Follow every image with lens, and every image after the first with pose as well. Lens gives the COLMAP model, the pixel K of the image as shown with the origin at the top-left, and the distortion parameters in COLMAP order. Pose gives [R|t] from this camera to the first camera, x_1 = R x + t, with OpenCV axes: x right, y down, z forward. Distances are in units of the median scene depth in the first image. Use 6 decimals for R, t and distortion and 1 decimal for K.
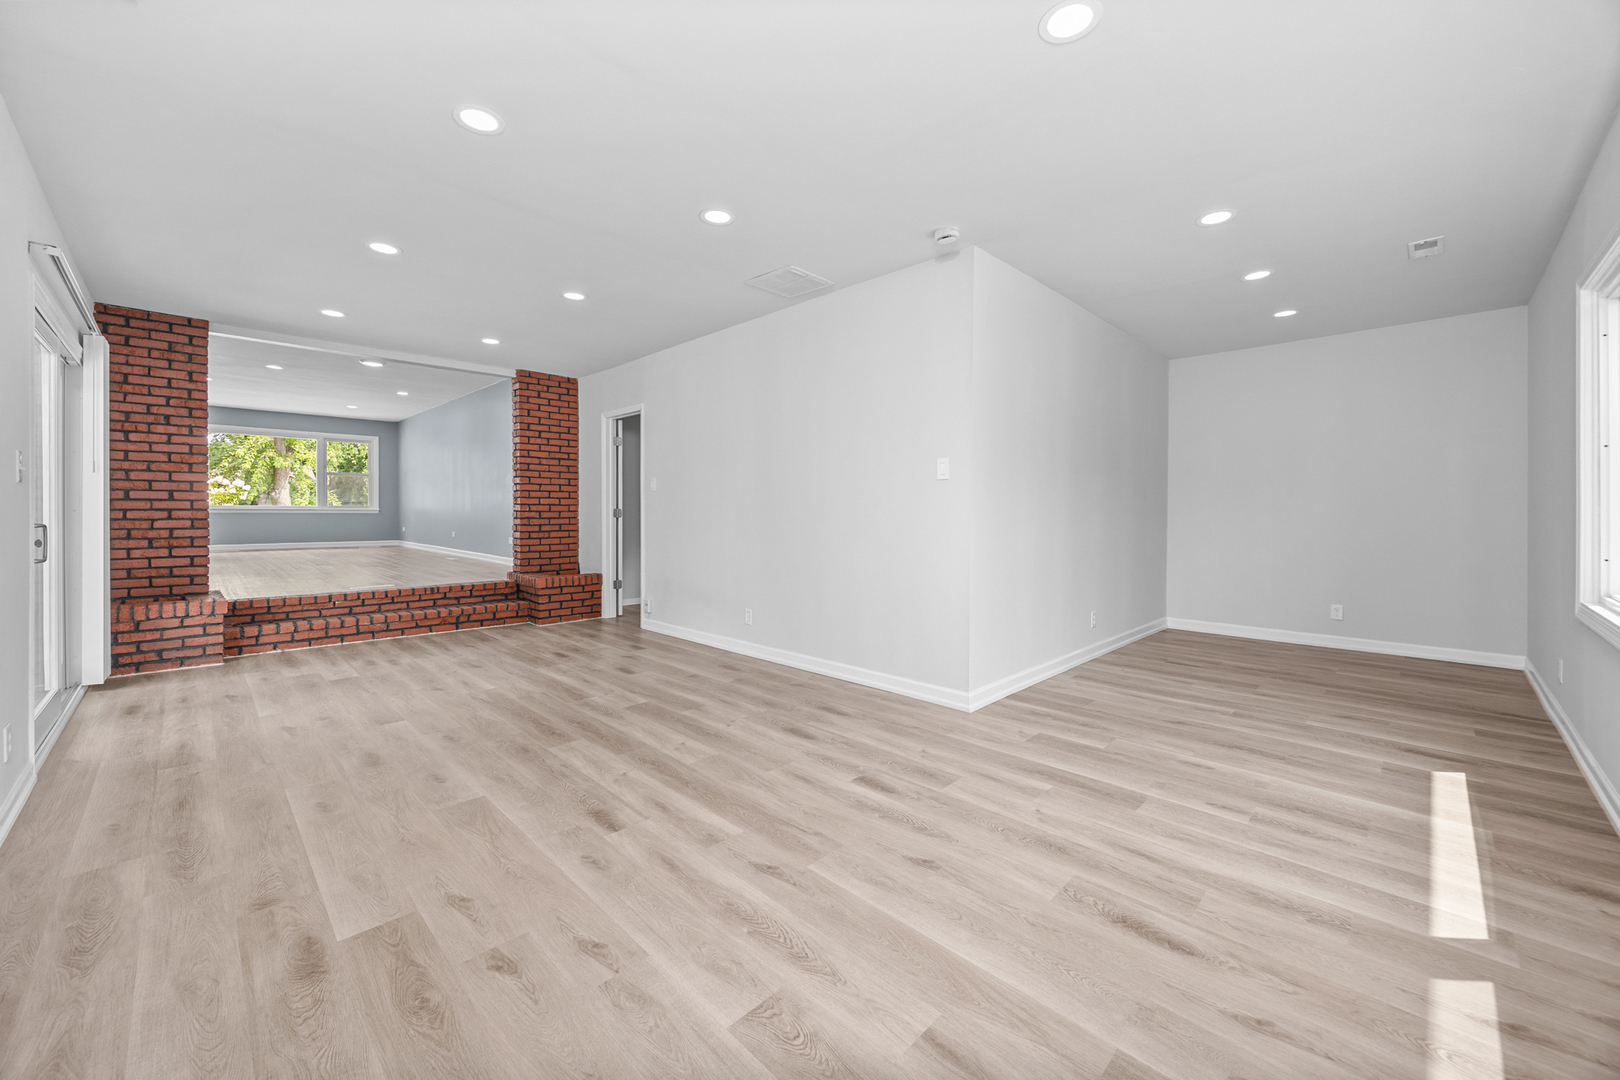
lens RADIAL K [[622.0, 0, 810.8], [0, 622.0, 510.7], [0, 0, 1]] dist [-0.007004, 0.000176]
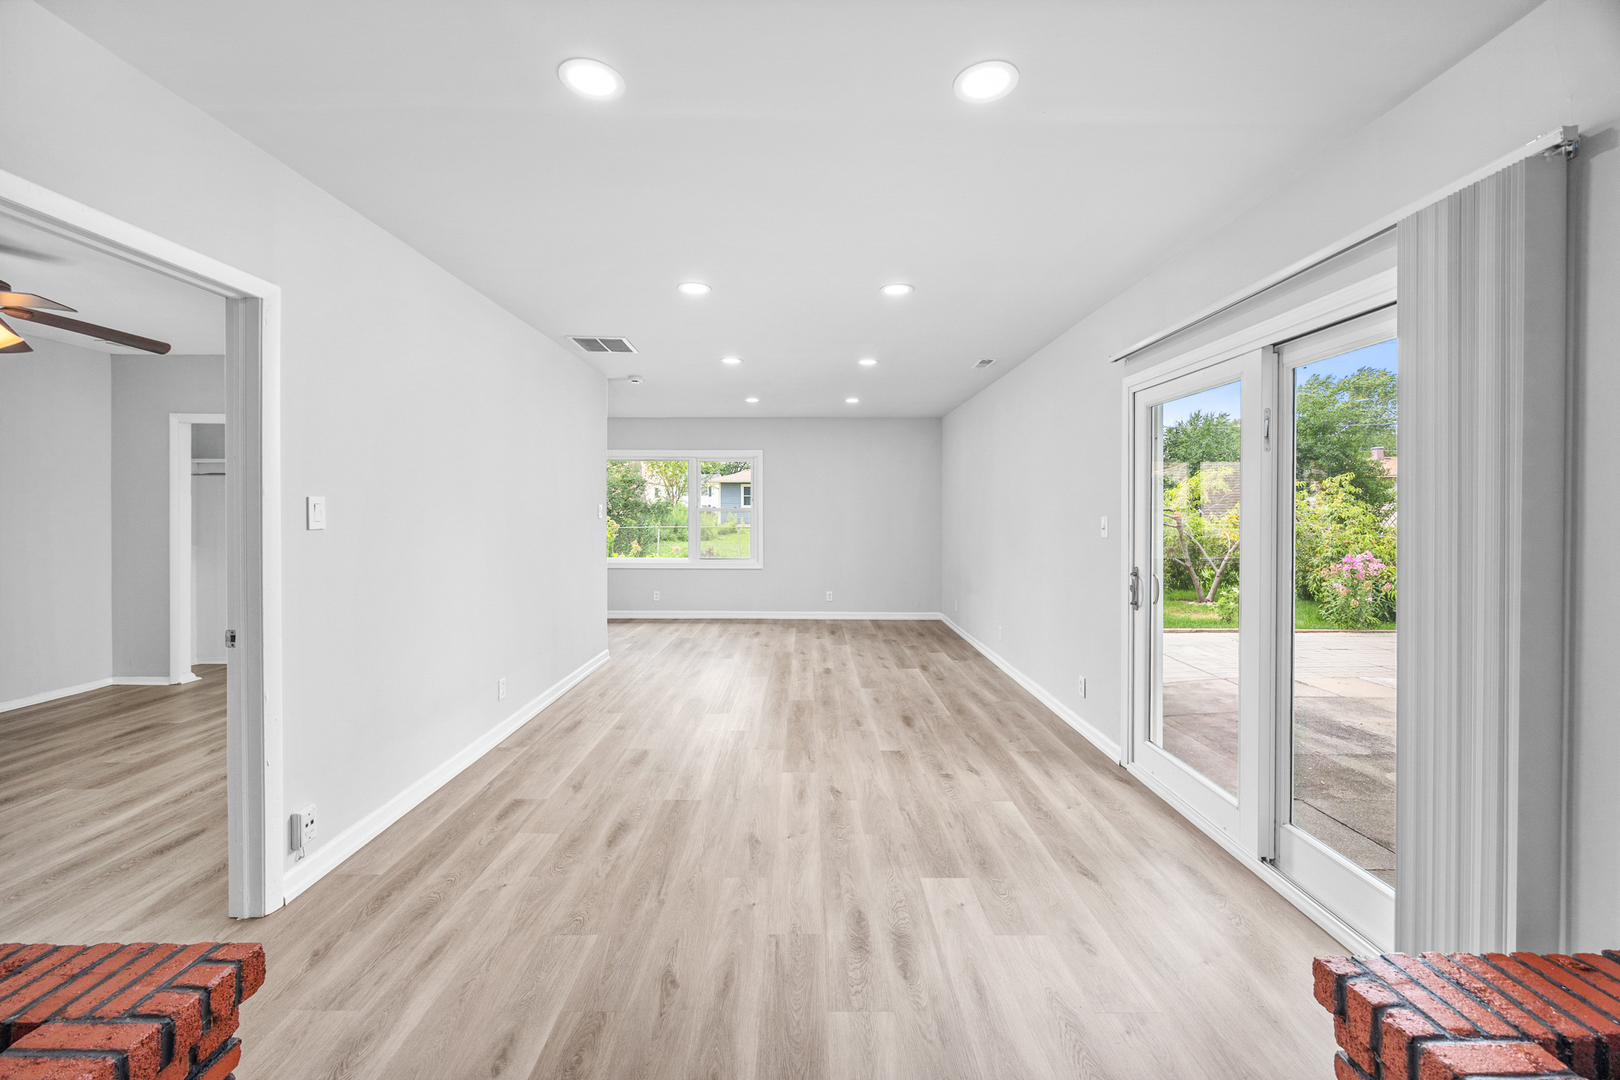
lens RADIAL K [[622.0, 0, 810.8], [0, 622.0, 510.7], [0, 0, 1]] dist [-0.007004, 0.000176]
pose [[-0.710348, -0.008521, 0.703800, -1.503132], [-0.004002, 0.999959, 0.008068, -0.099614], [-0.703840, 0.002914, -0.710353, 2.102210]]
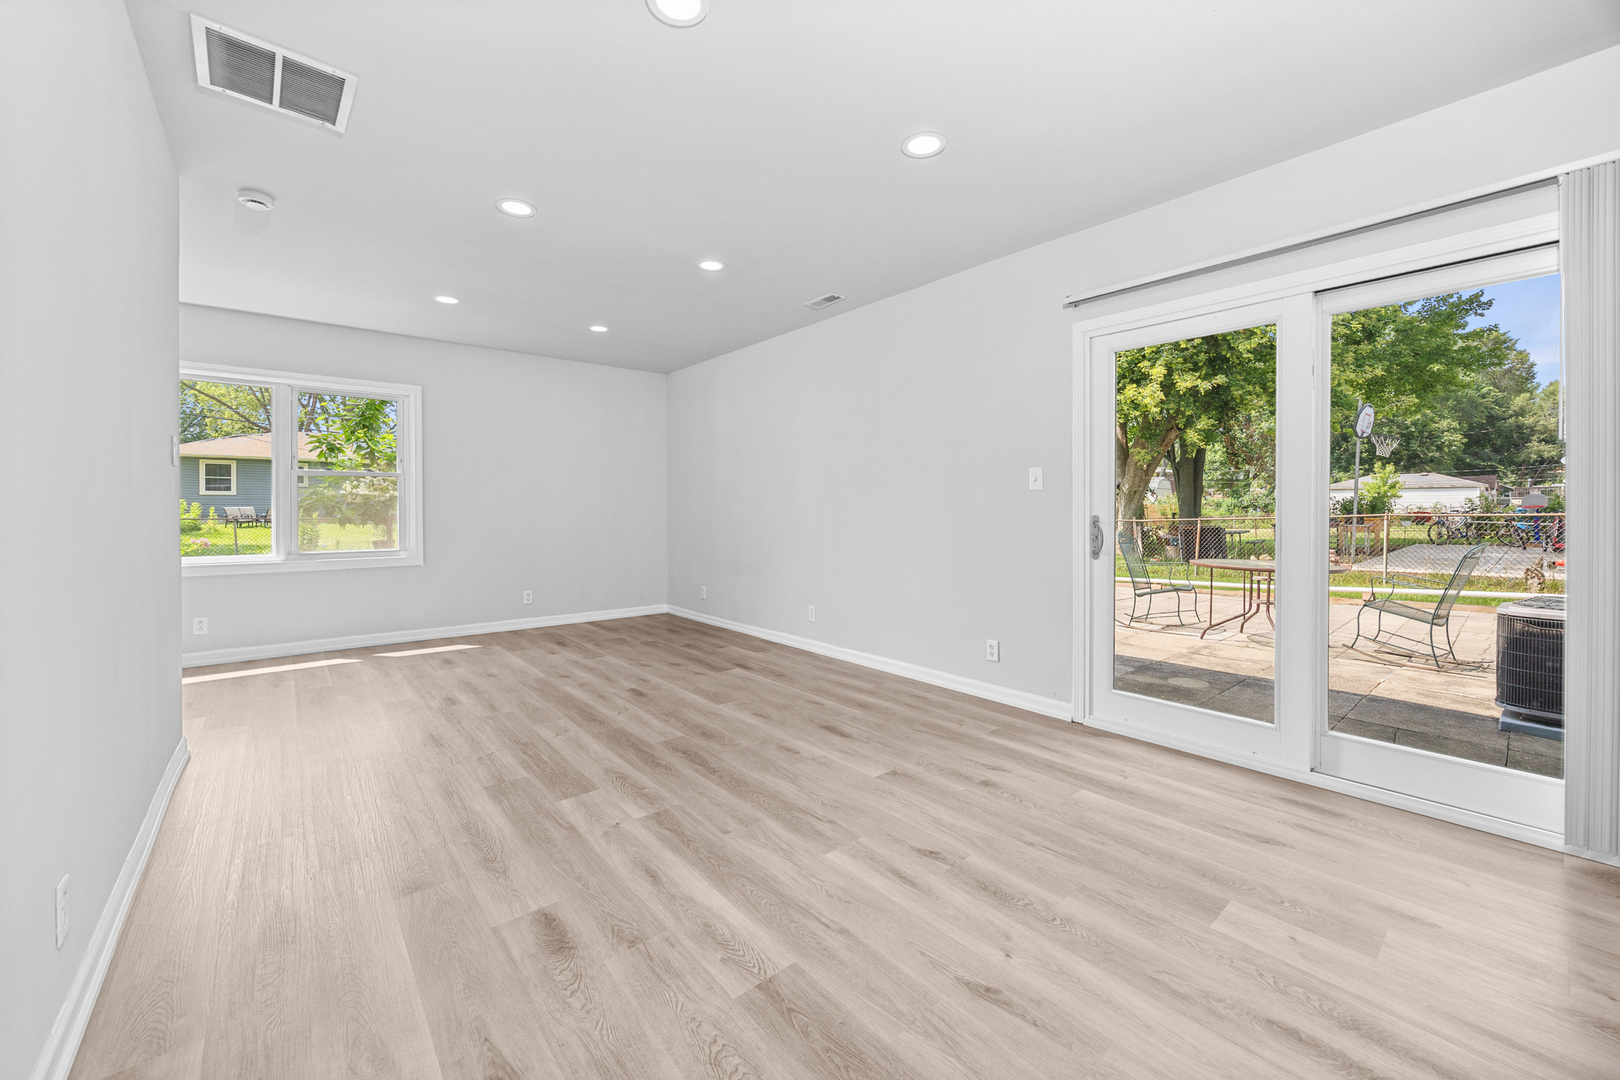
lens RADIAL K [[622.0, 0, 810.8], [0, 622.0, 510.7], [0, 0, 1]] dist [-0.007004, 0.000176]
pose [[-0.996413, -0.003749, 0.084539, -0.724352], [-0.003163, 0.999970, 0.007056, -0.005105], [-0.084563, 0.006764, -0.996395, 2.029309]]
